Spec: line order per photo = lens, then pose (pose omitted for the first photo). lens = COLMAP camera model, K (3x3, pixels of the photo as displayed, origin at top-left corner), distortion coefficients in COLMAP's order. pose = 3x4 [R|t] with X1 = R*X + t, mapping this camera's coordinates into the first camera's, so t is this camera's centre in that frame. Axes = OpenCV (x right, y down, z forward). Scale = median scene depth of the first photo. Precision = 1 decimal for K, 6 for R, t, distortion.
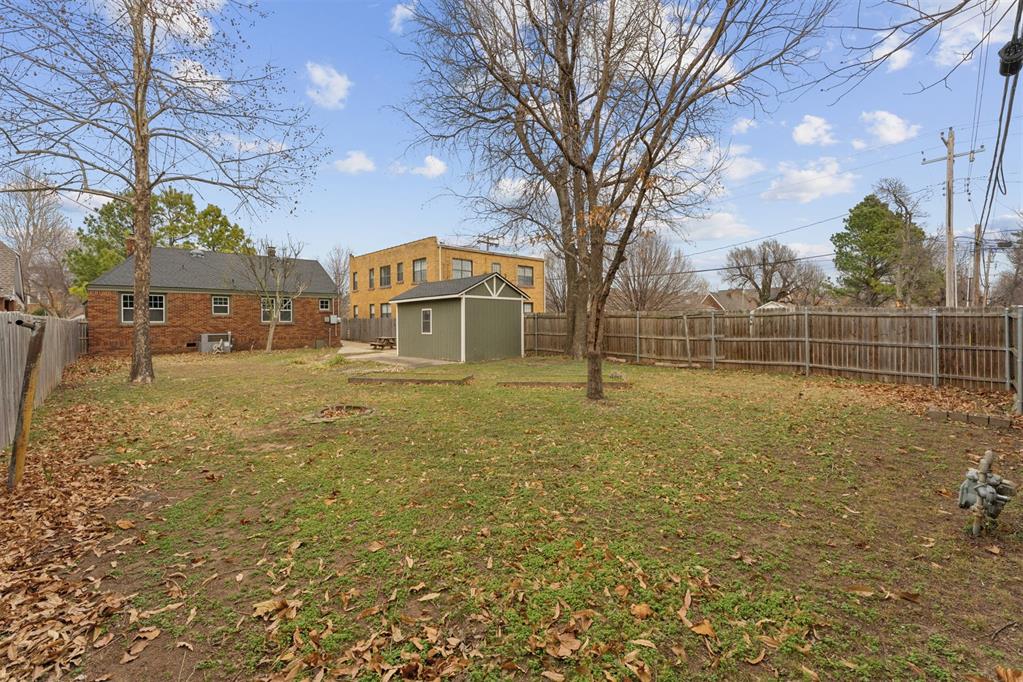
lens RADIAL K [[435.5, 0, 506.6], [0, 435.5, 326.9], [0, 0, 1]] dist [-0.002199, -0.000052]
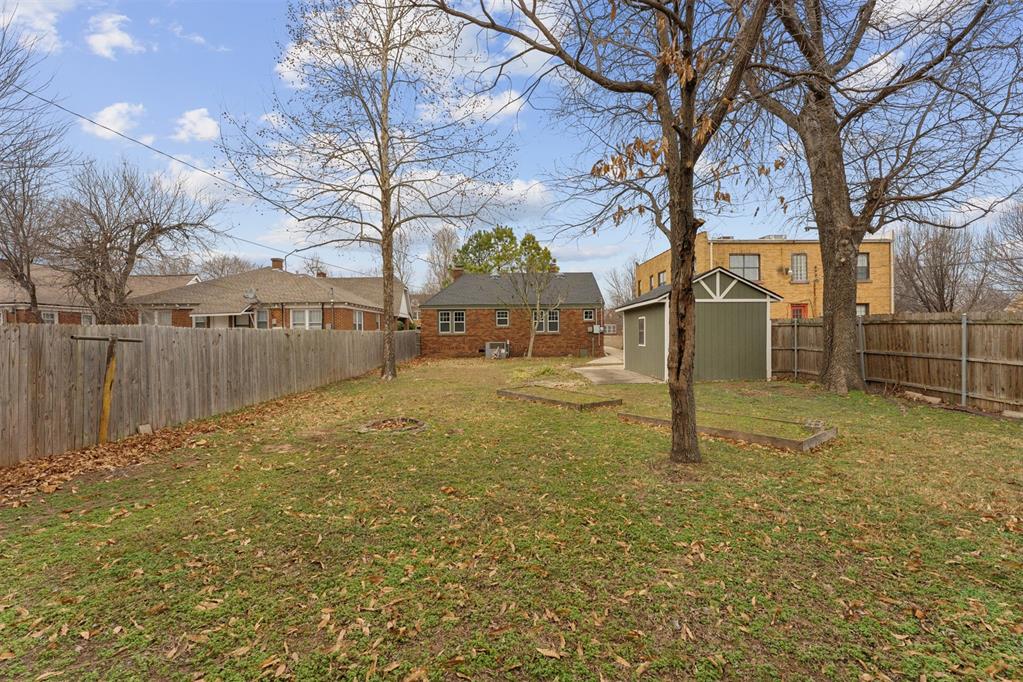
lens RADIAL K [[435.0, 0, 515.1], [0, 435.0, 336.0], [0, 0, 1]] dist [0.000374, 0.000046]
pose [[0.739737, 0.004208, -0.672883, 0.176409], [-0.003800, 0.999991, 0.002076, -0.003820], [0.672885, 0.001021, 0.739746, 0.155956]]
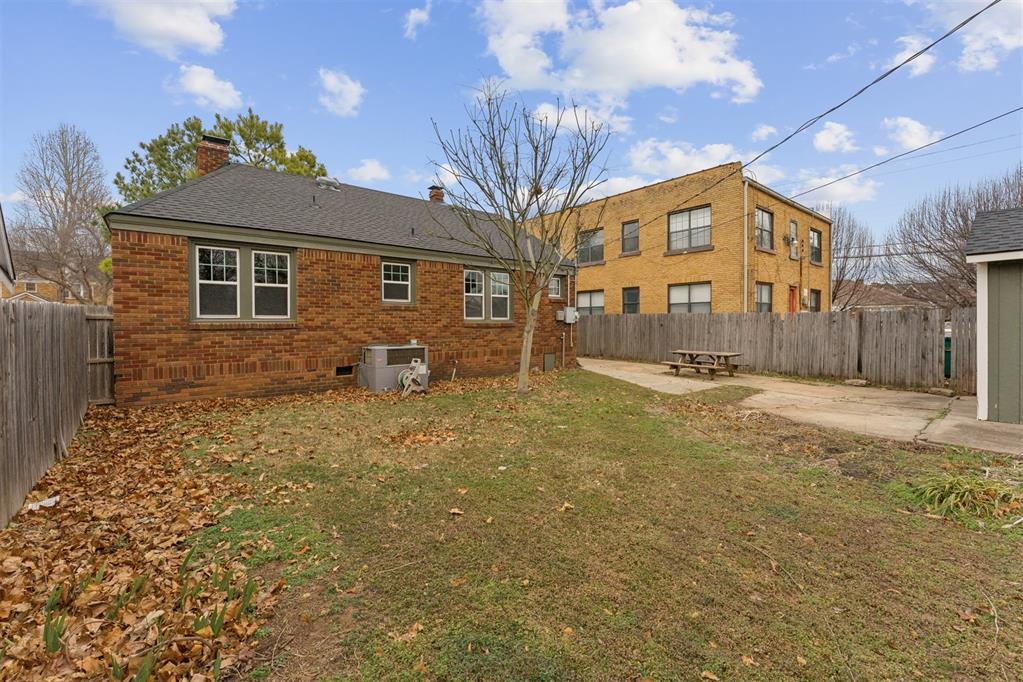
lens RADIAL K [[435.5, 0, 506.6], [0, 435.5, 326.9], [0, 0, 1]] dist [-0.002199, -0.000052]
pose [[0.997921, 0.005043, -0.064250, -0.544626], [-0.005161, 0.999985, -0.001678, -0.002591], [0.064241, 0.002006, 0.997932, 0.587136]]
